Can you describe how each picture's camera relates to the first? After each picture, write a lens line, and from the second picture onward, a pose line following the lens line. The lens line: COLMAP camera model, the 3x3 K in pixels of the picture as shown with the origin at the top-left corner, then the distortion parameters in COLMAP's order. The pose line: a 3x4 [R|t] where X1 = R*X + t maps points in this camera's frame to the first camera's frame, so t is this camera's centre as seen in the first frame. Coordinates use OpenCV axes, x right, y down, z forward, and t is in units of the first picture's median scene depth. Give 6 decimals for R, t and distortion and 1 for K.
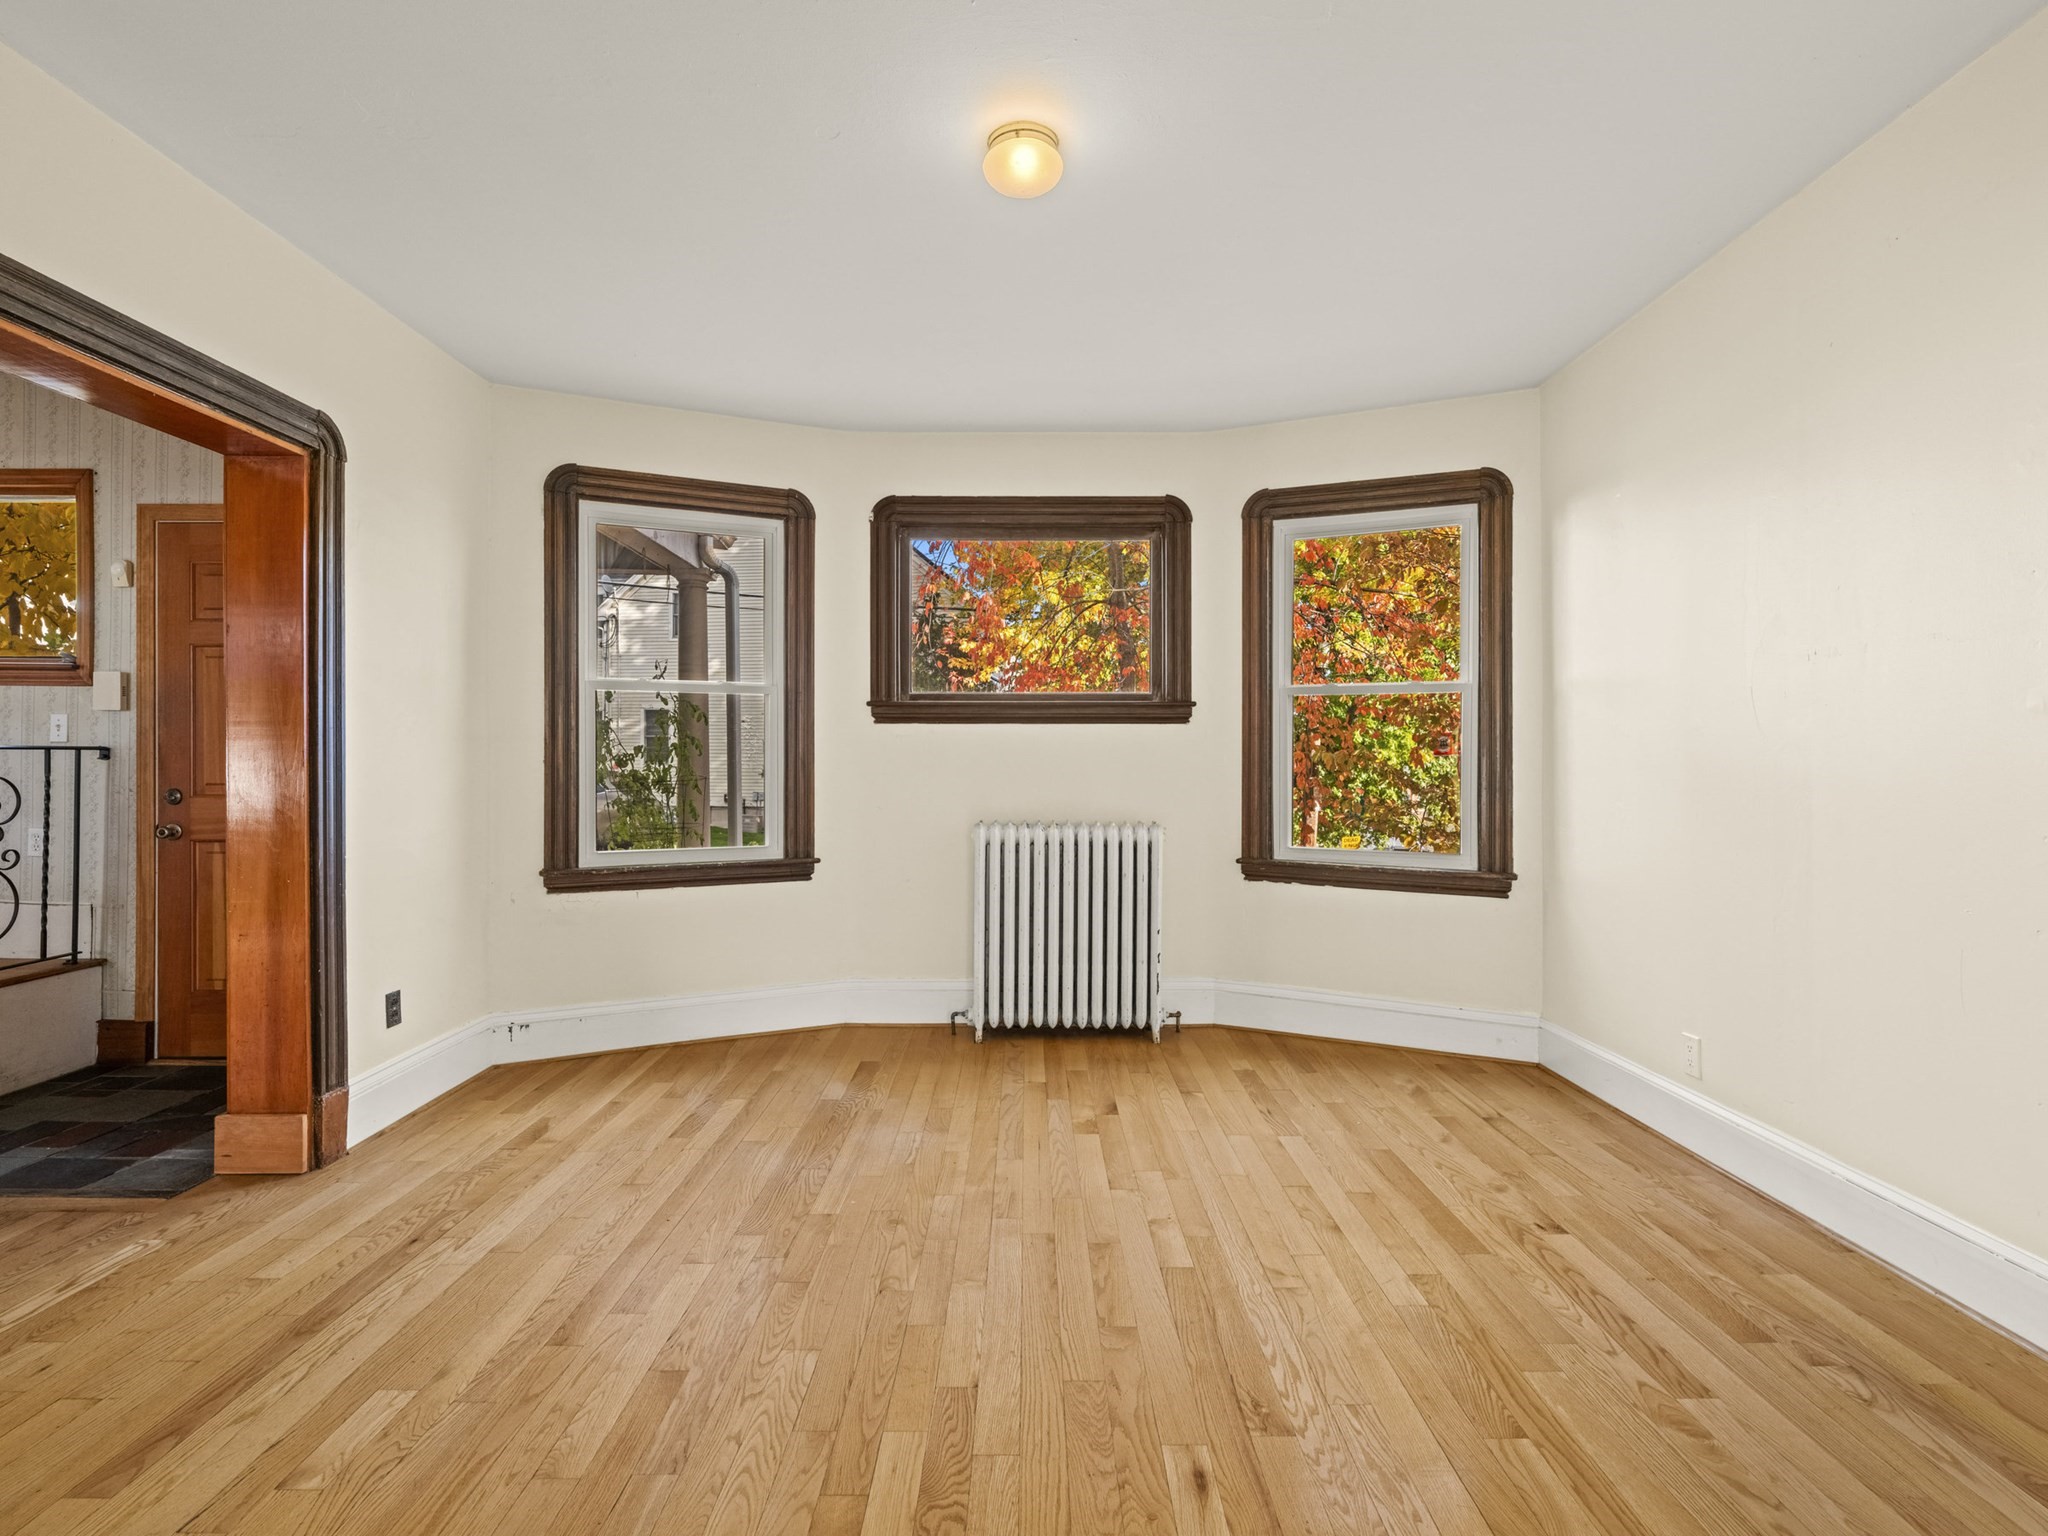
lens RADIAL K [[1007.4, 0, 1025.6], [0, 1007.4, 771.7], [0, 0, 1]] dist [-0.001176, 0.000278]
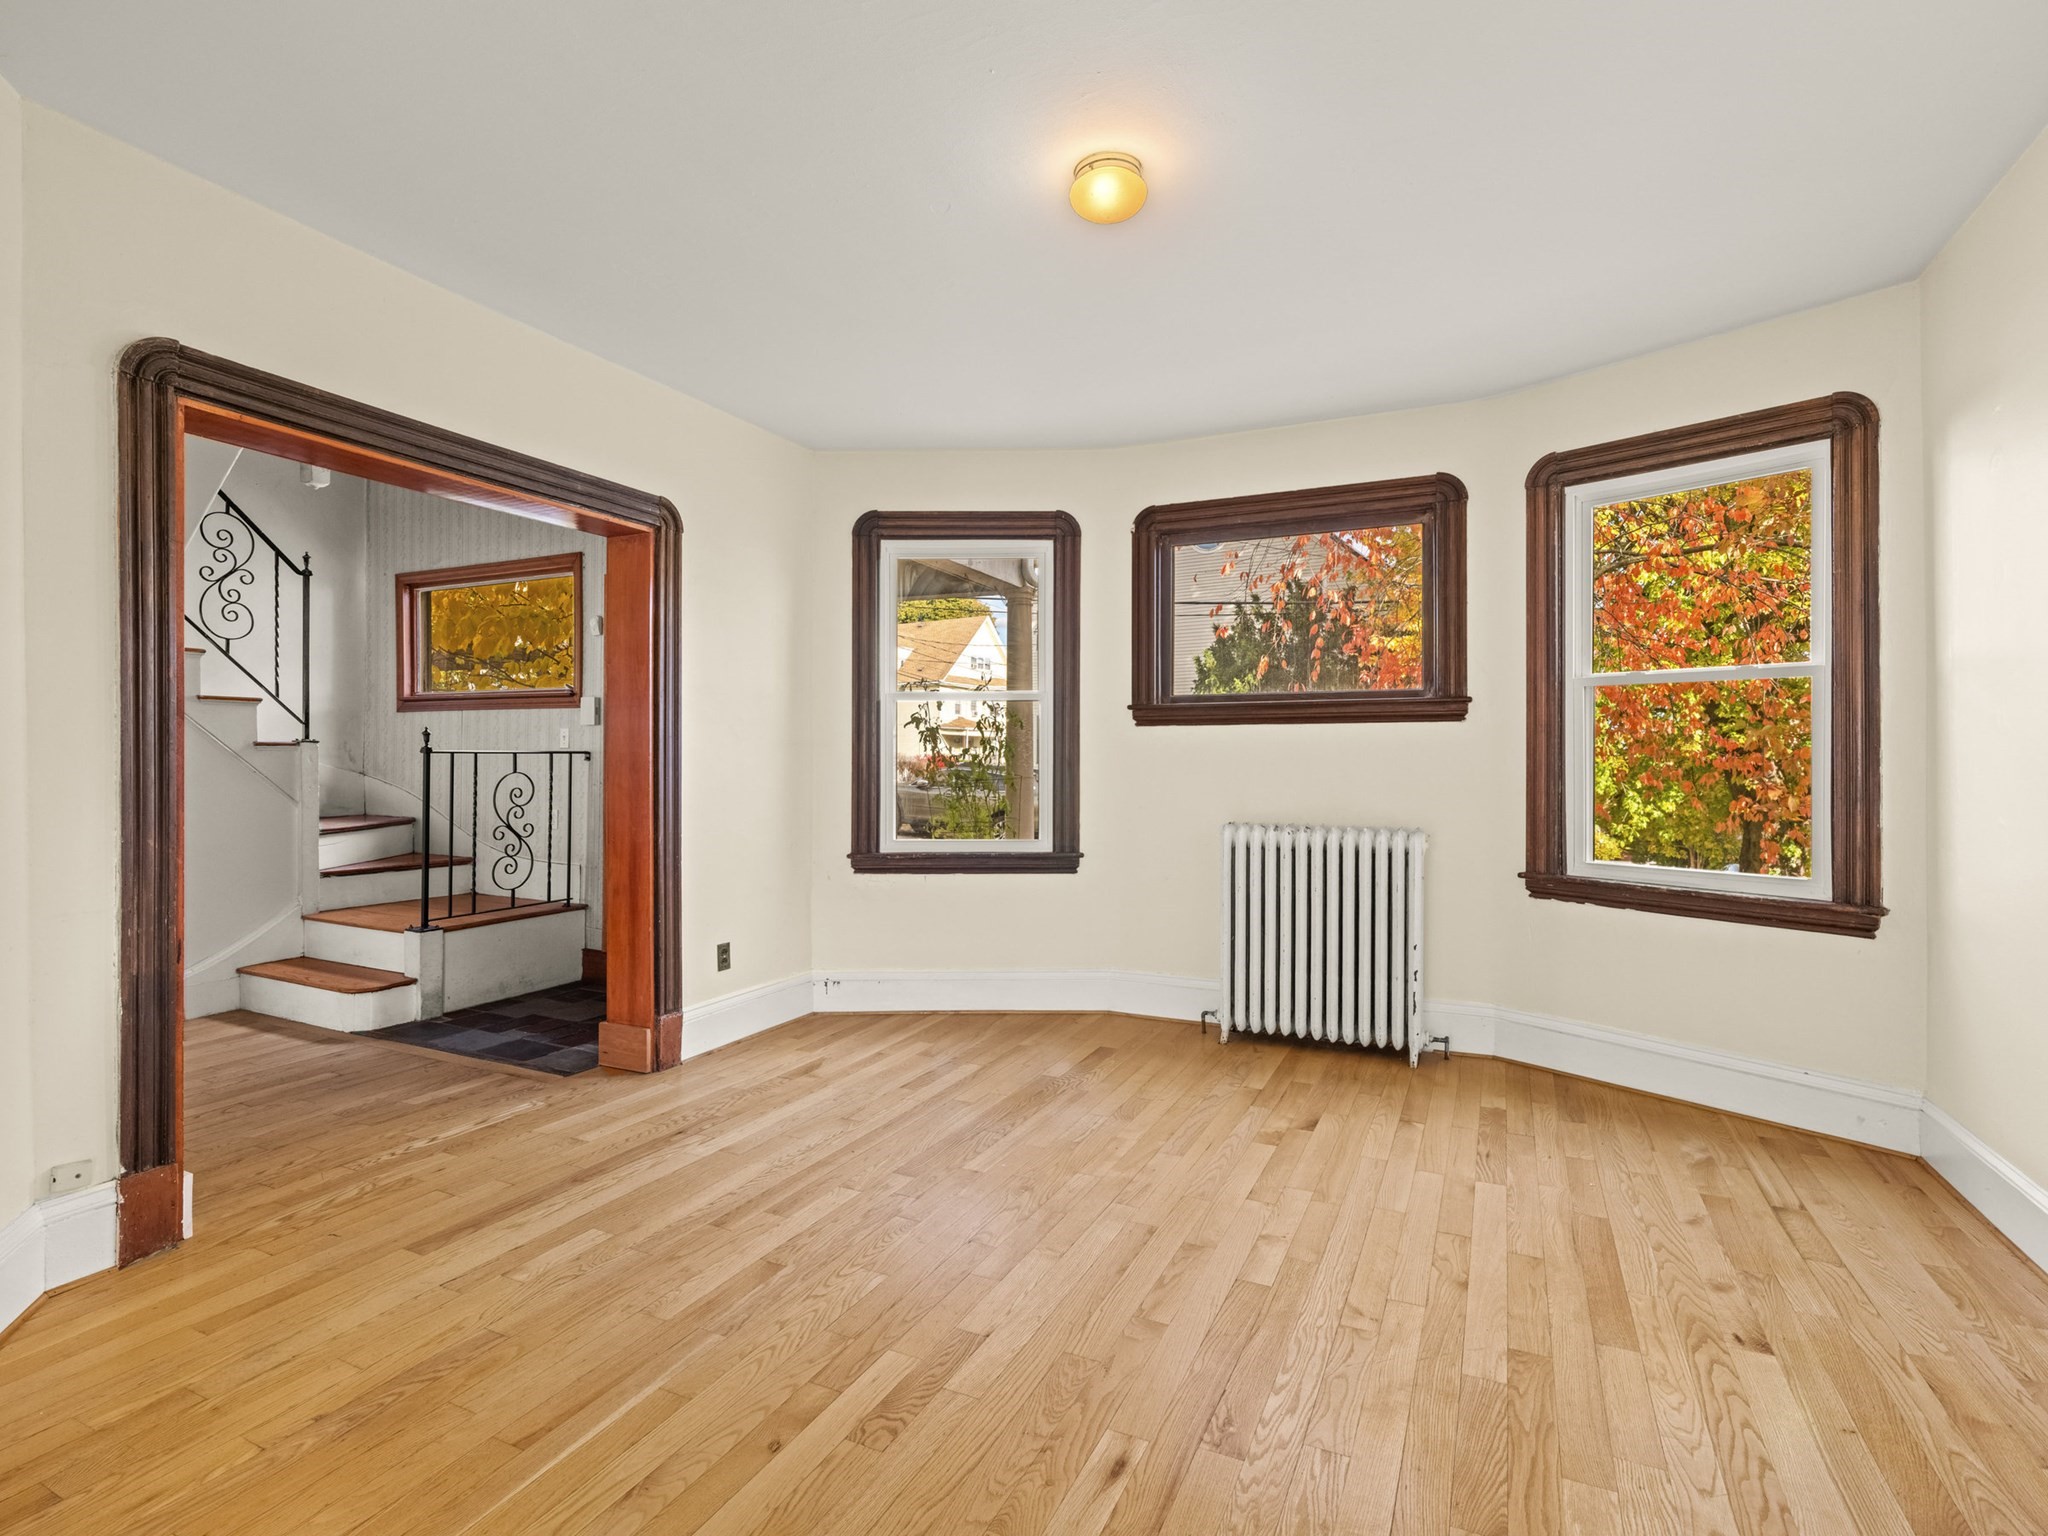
lens RADIAL K [[1007.4, 0, 1040.1], [0, 1007.4, 766.4], [0, 0, 1]] dist [-0.001176, 0.000278]
pose [[0.902663, 0.002596, -0.430341, 0.246788], [-0.005383, 0.999972, -0.005259, -0.000214], [0.430315, 0.007063, 0.902651, 0.018848]]
